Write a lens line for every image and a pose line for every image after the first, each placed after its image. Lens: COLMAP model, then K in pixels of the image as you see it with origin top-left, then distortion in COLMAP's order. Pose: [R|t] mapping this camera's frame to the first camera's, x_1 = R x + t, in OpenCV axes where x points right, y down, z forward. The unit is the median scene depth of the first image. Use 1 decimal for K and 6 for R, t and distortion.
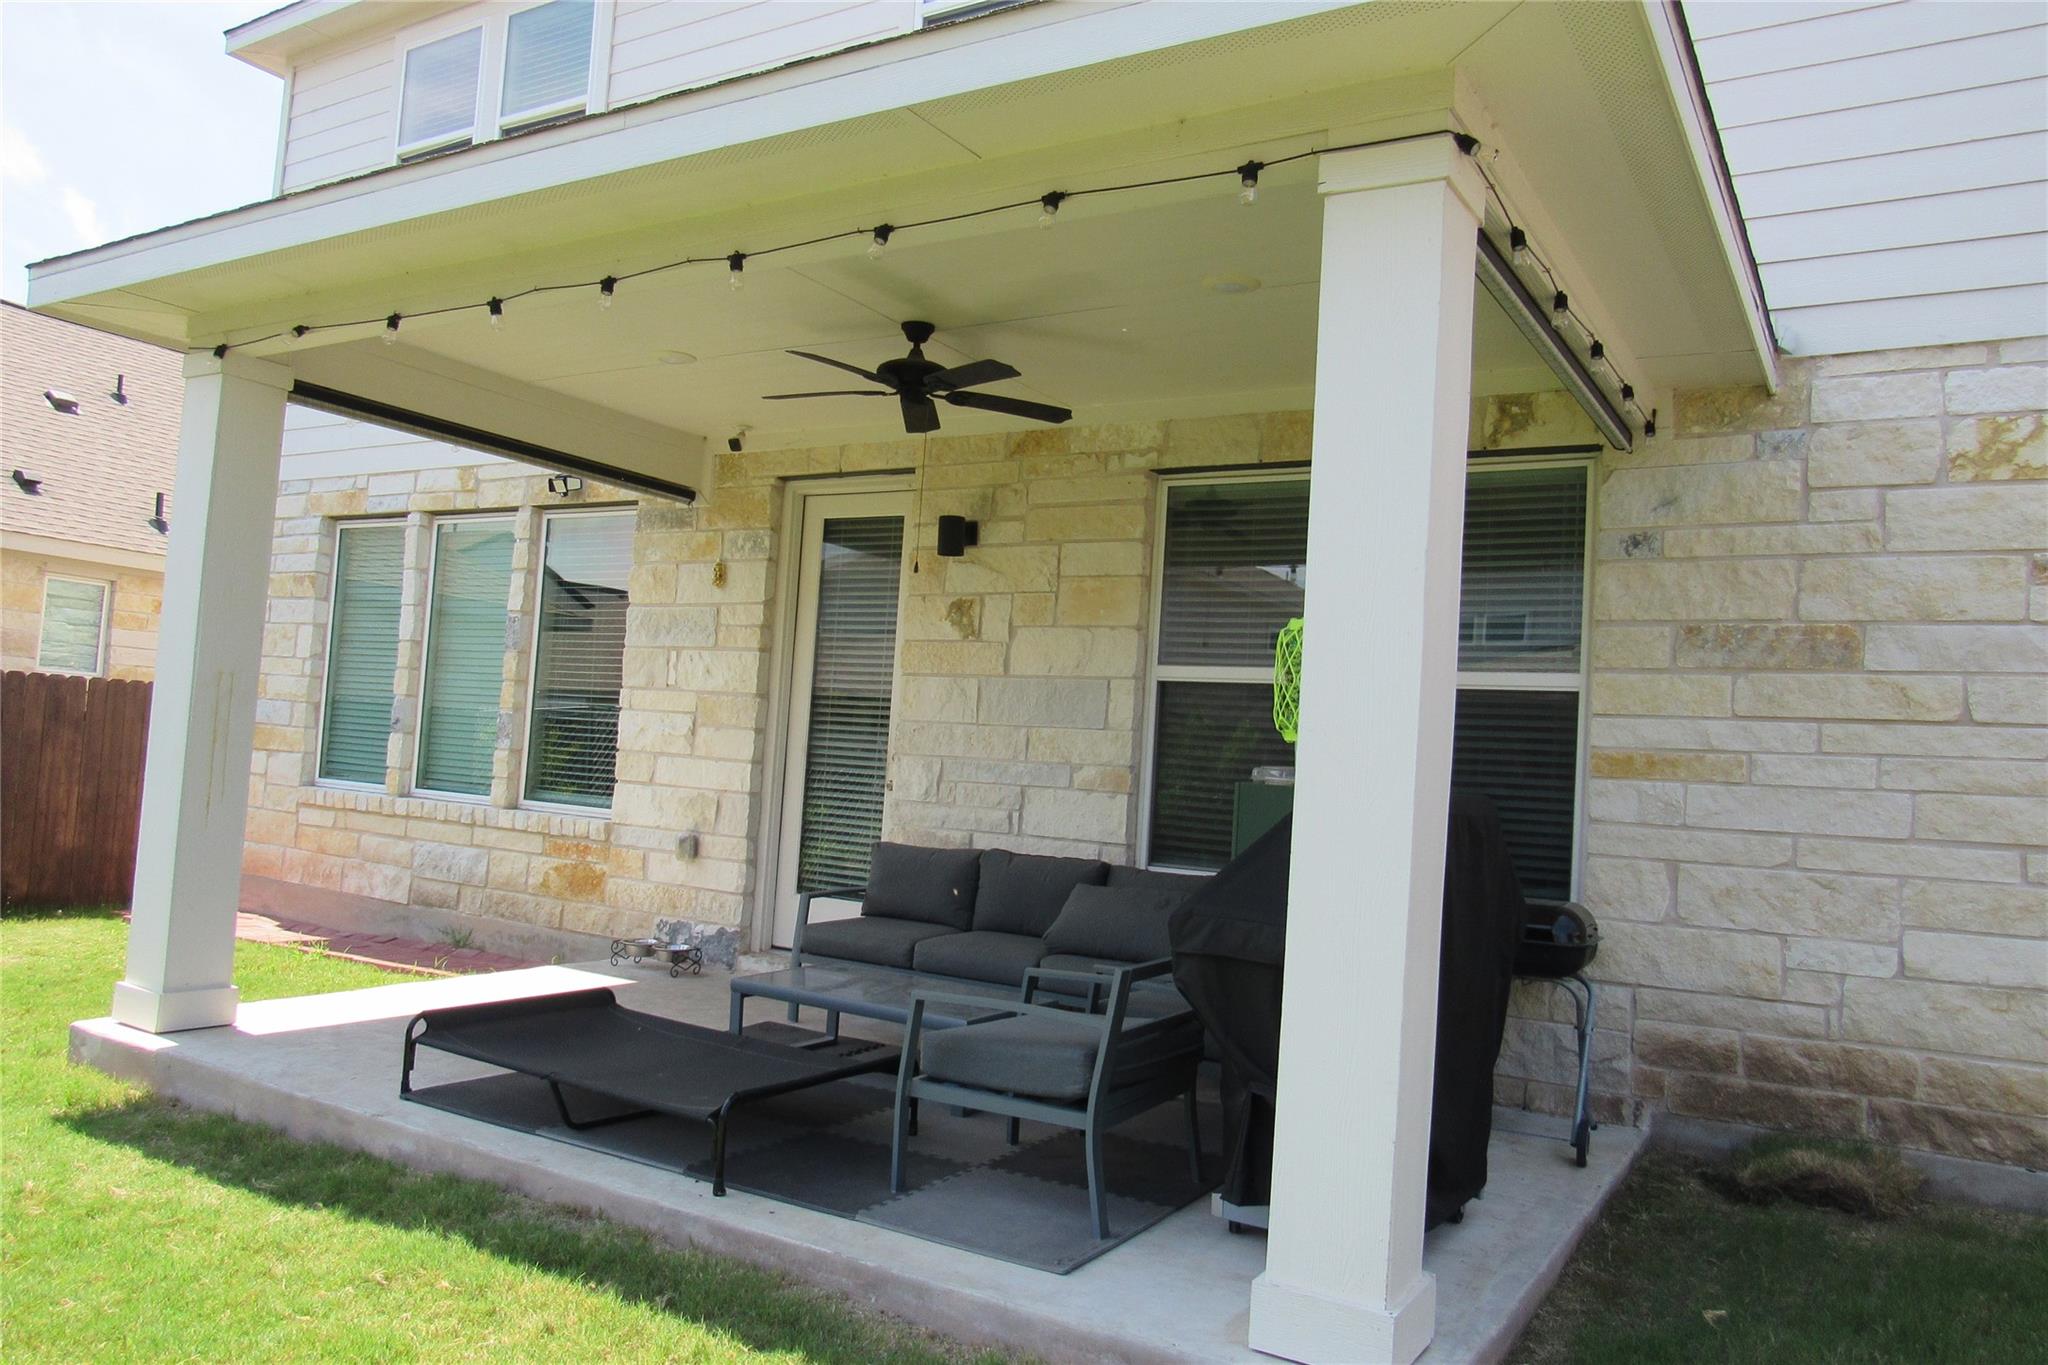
lens RADIAL K [[1457.3, 0, 1020.9], [0, 1457.3, 683.6], [0, 0, 1]] dist [-0.031160, 0.020728]
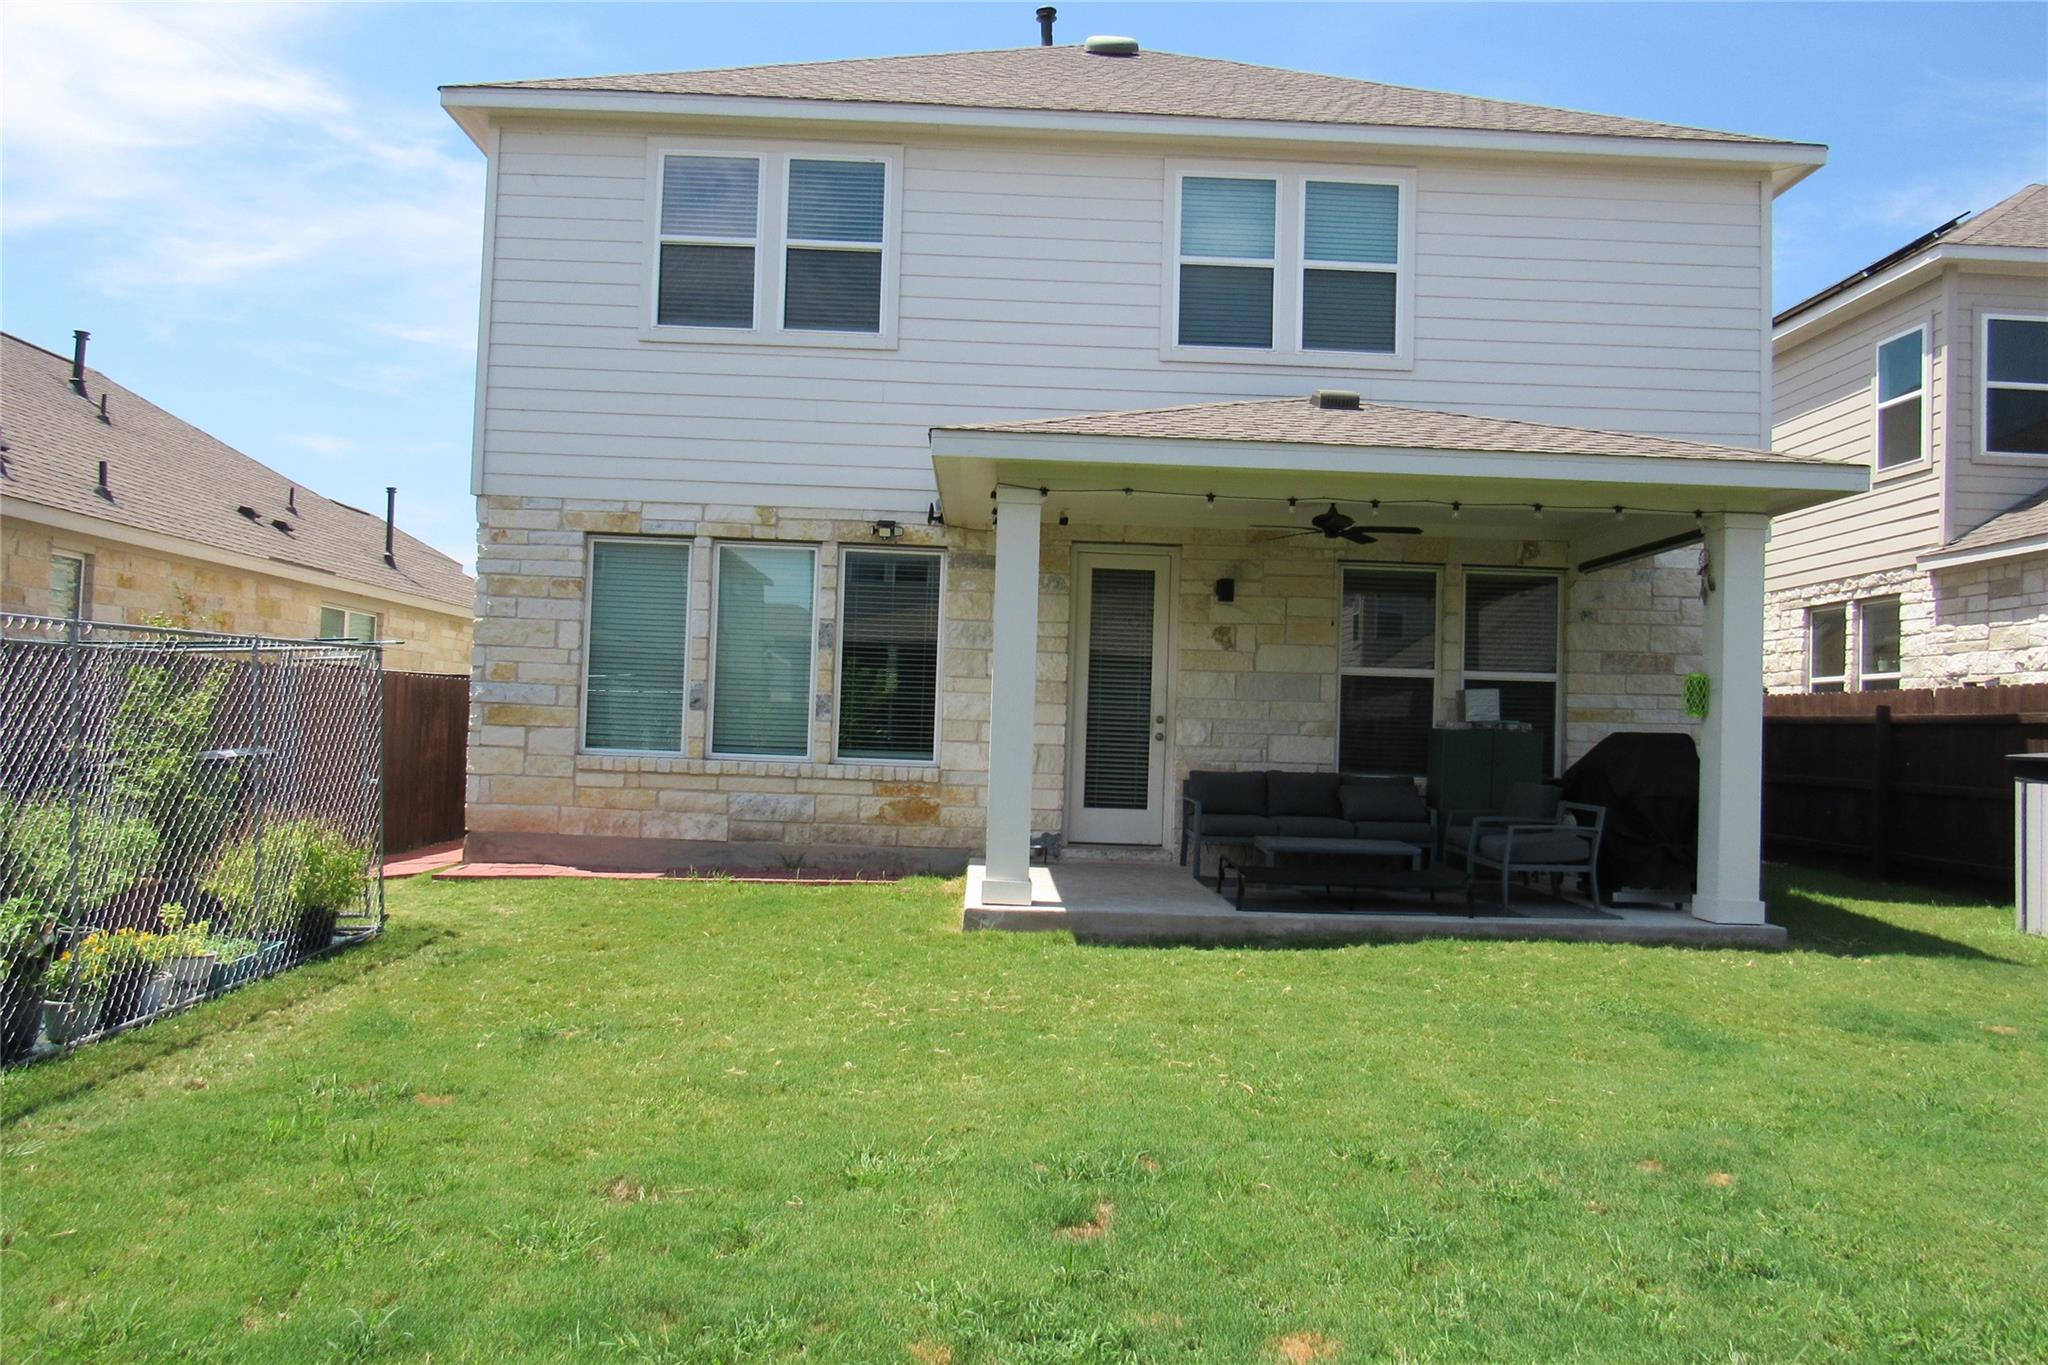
lens RADIAL K [[1457.3, 0, 1033.2], [0, 1457.3, 675.8], [0, 0, 1]] dist [-0.031160, 0.020728]
pose [[0.838316, -0.016191, 0.544944, -1.005852], [-0.009809, 0.998949, 0.044770, -0.064581], [-0.545096, -0.042877, 0.837277, -0.267478]]
